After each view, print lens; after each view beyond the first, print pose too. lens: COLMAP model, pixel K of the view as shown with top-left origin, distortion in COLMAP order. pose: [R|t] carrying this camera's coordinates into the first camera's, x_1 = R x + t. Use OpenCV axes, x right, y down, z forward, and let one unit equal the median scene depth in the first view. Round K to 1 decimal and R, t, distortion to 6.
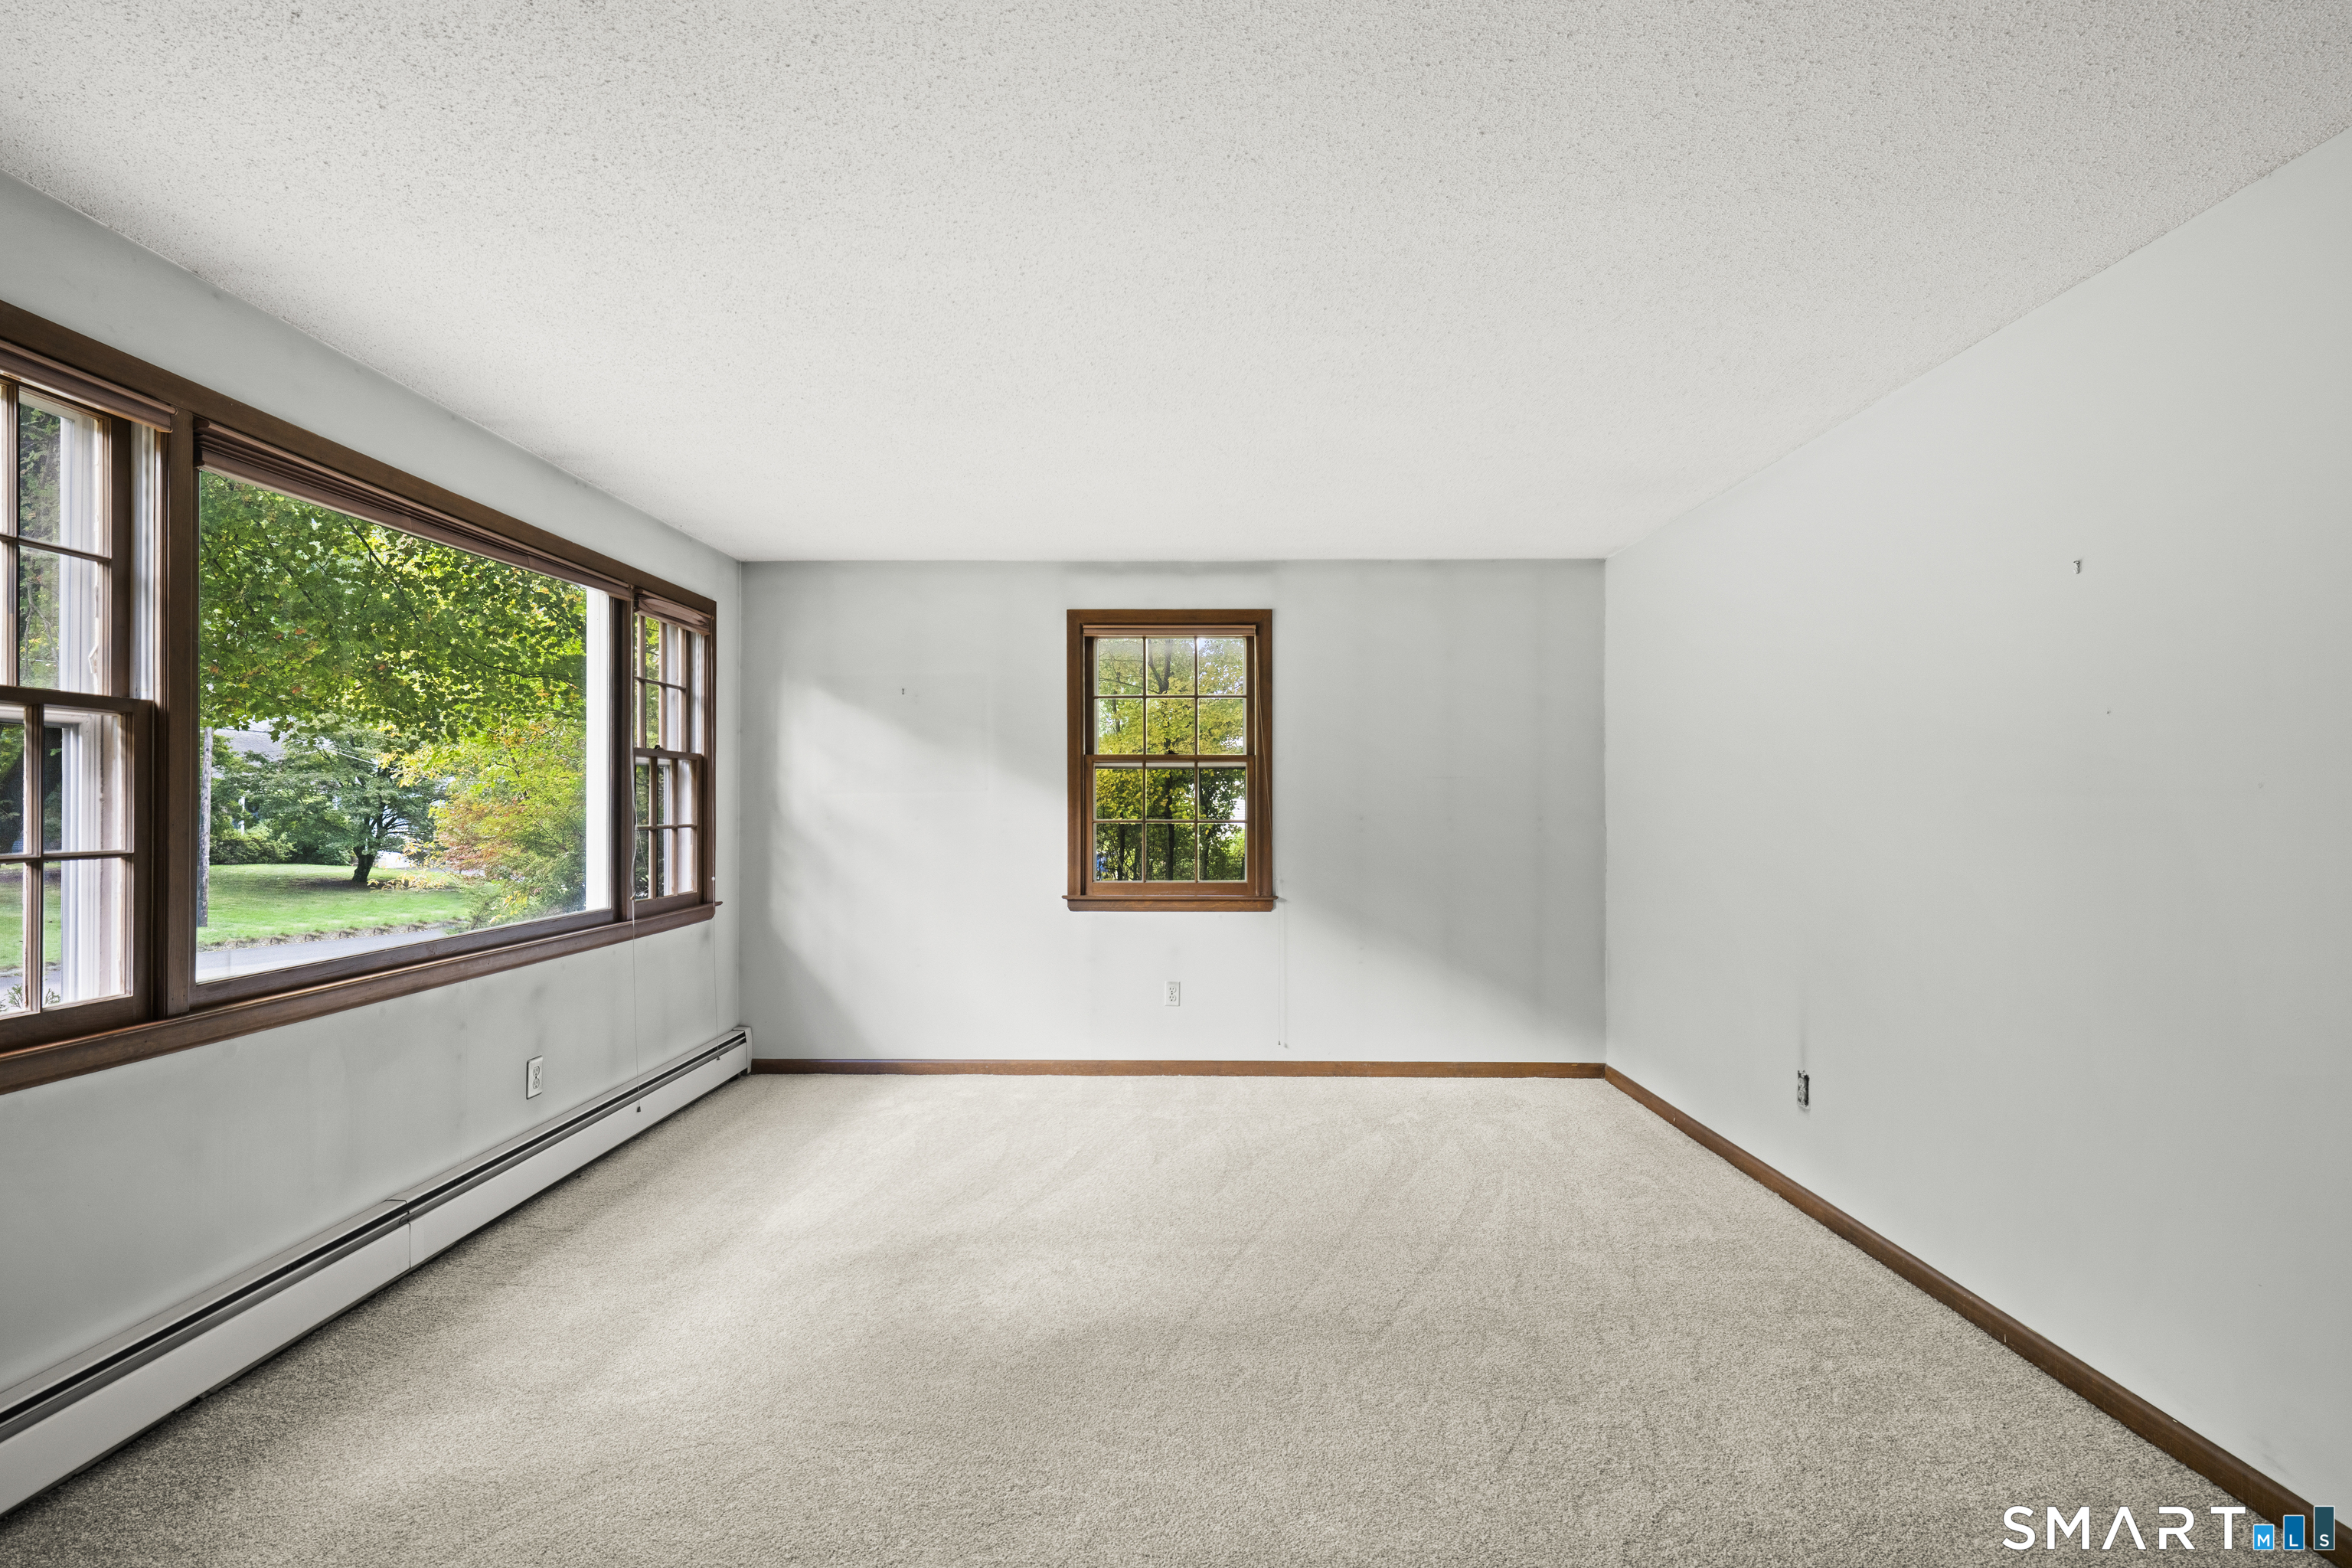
lens RADIAL K [[1085.1, 0, 1174.8], [0, 1085.1, 804.1], [0, 0, 1]] dist [0.002844, -0.002827]
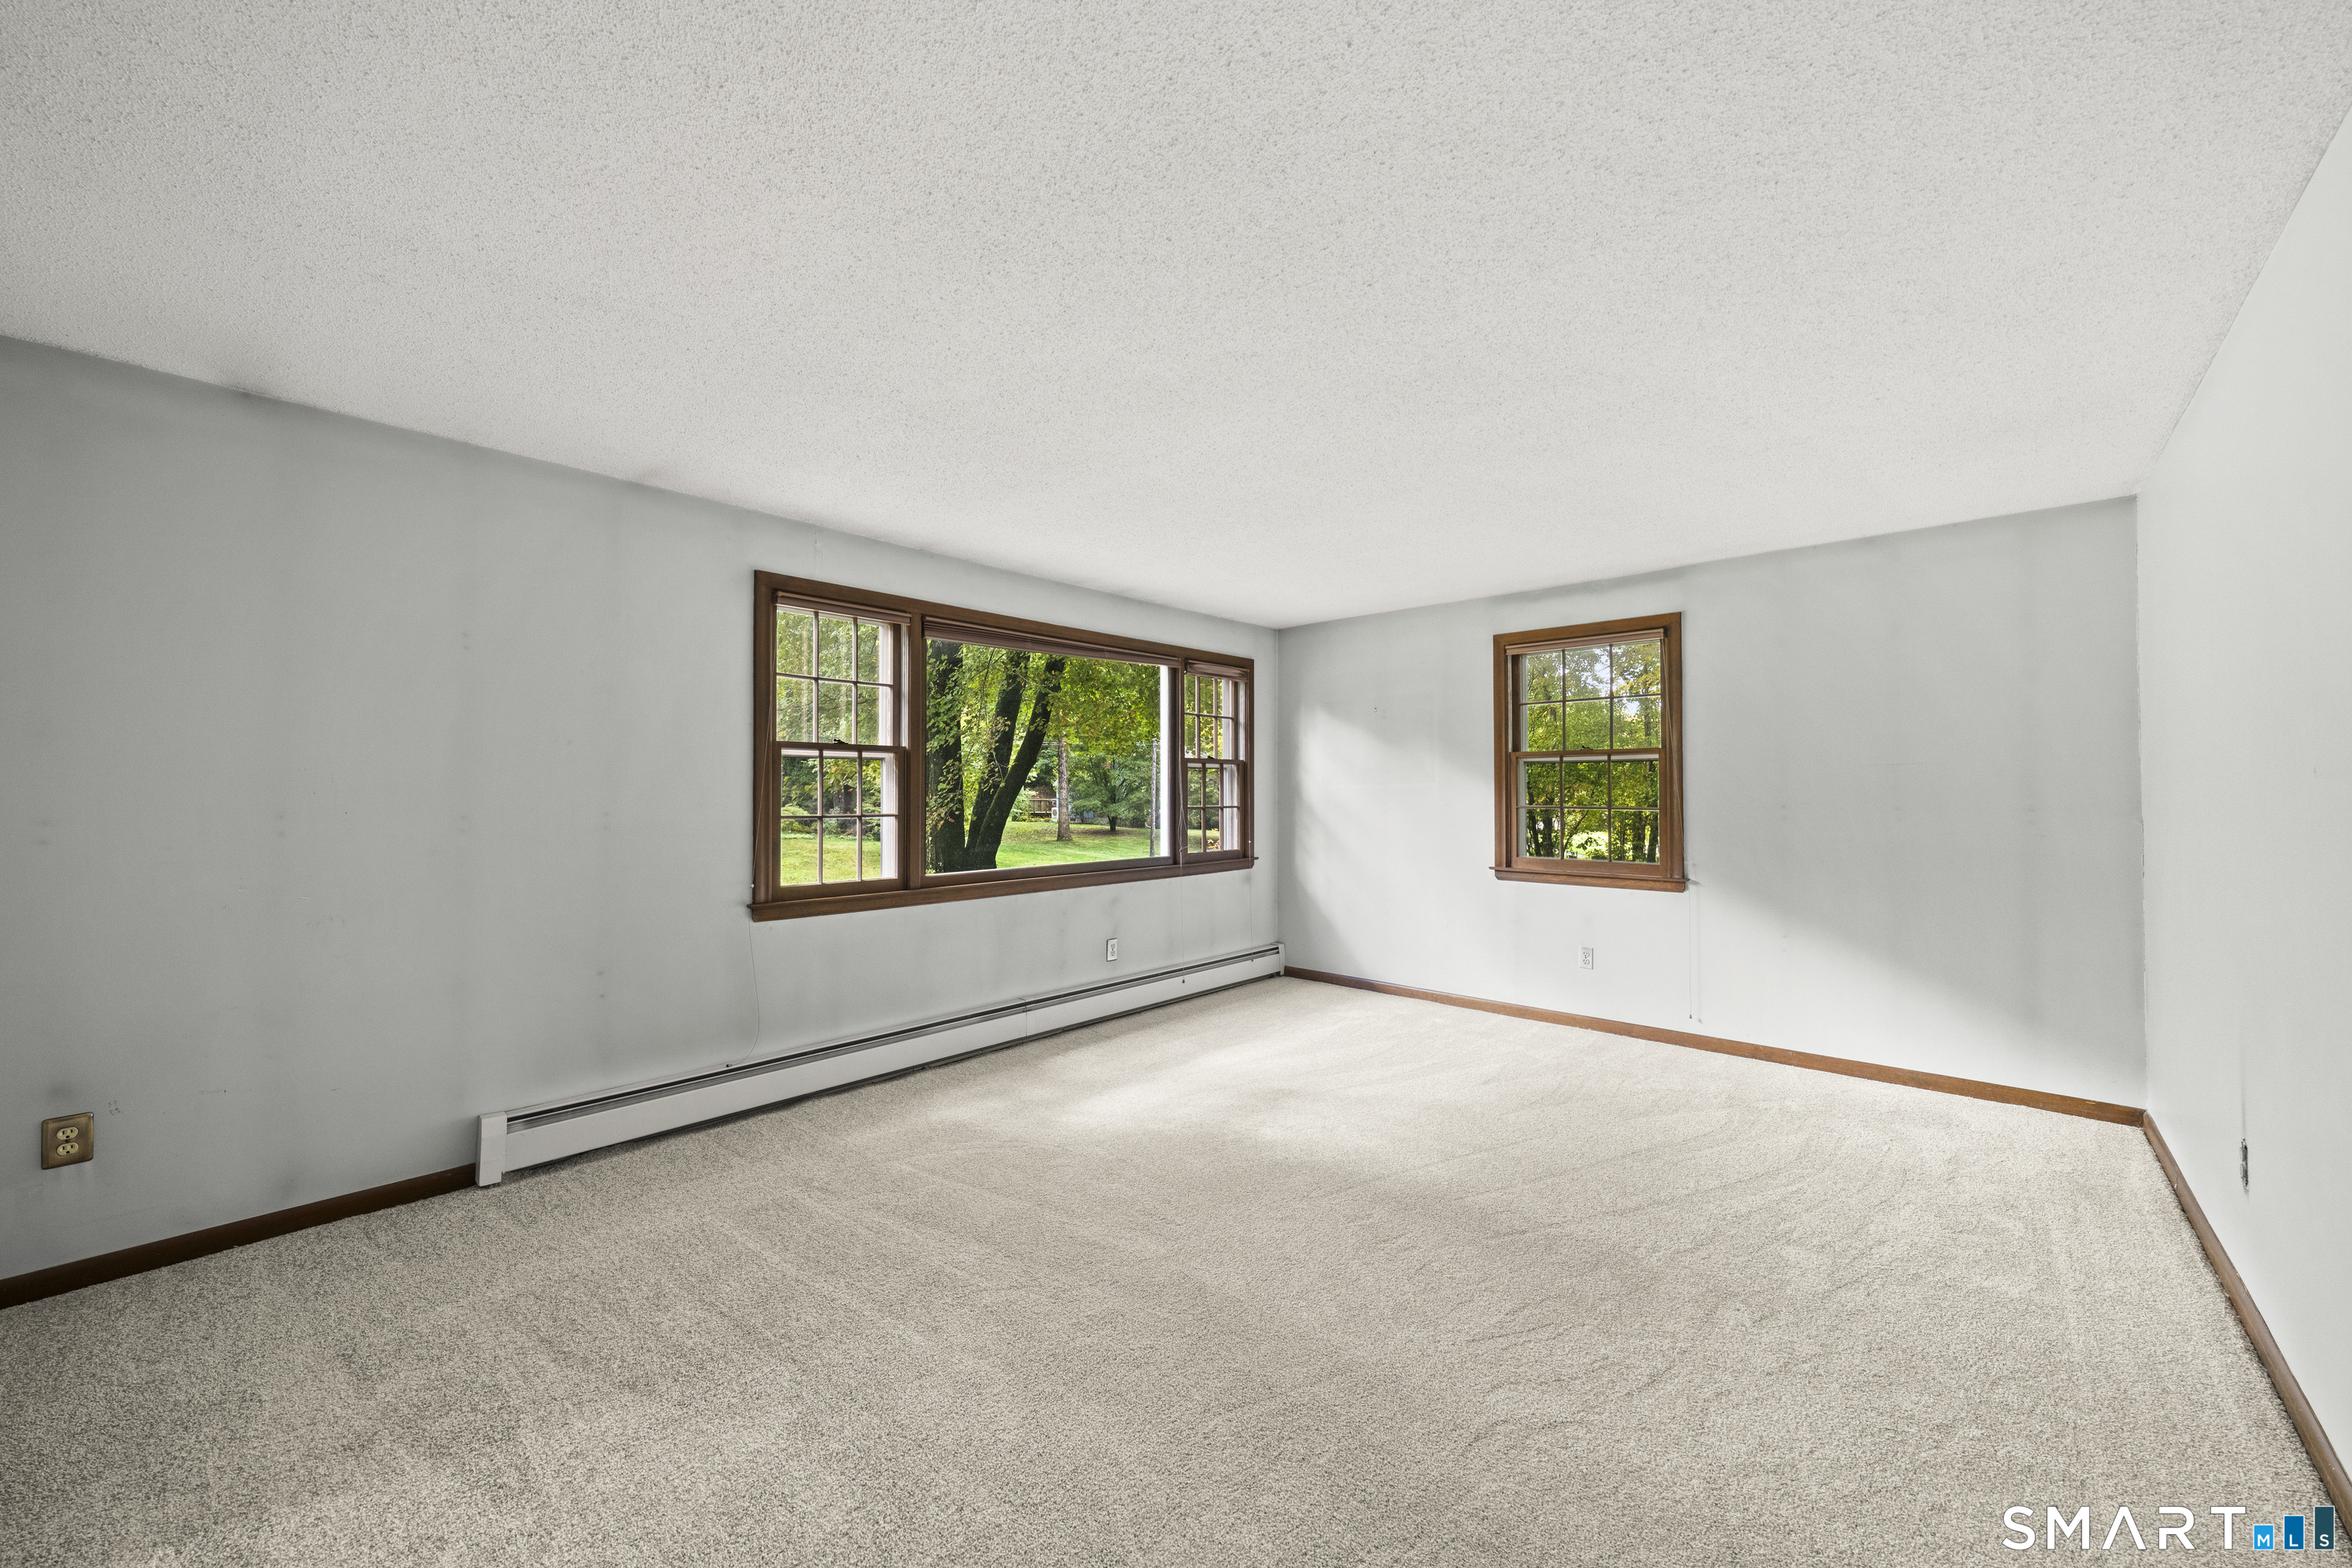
lens RADIAL K [[883.5, 0, 1180.7], [0, 883.5, 779.7], [0, 0, 1]] dist [-0.003462, -0.000040]
pose [[0.738242, -0.009880, -0.674463, 0.343886], [0.000772, 0.999904, -0.013802, -0.001367], [0.674535, 0.009668, 0.738179, 0.020370]]
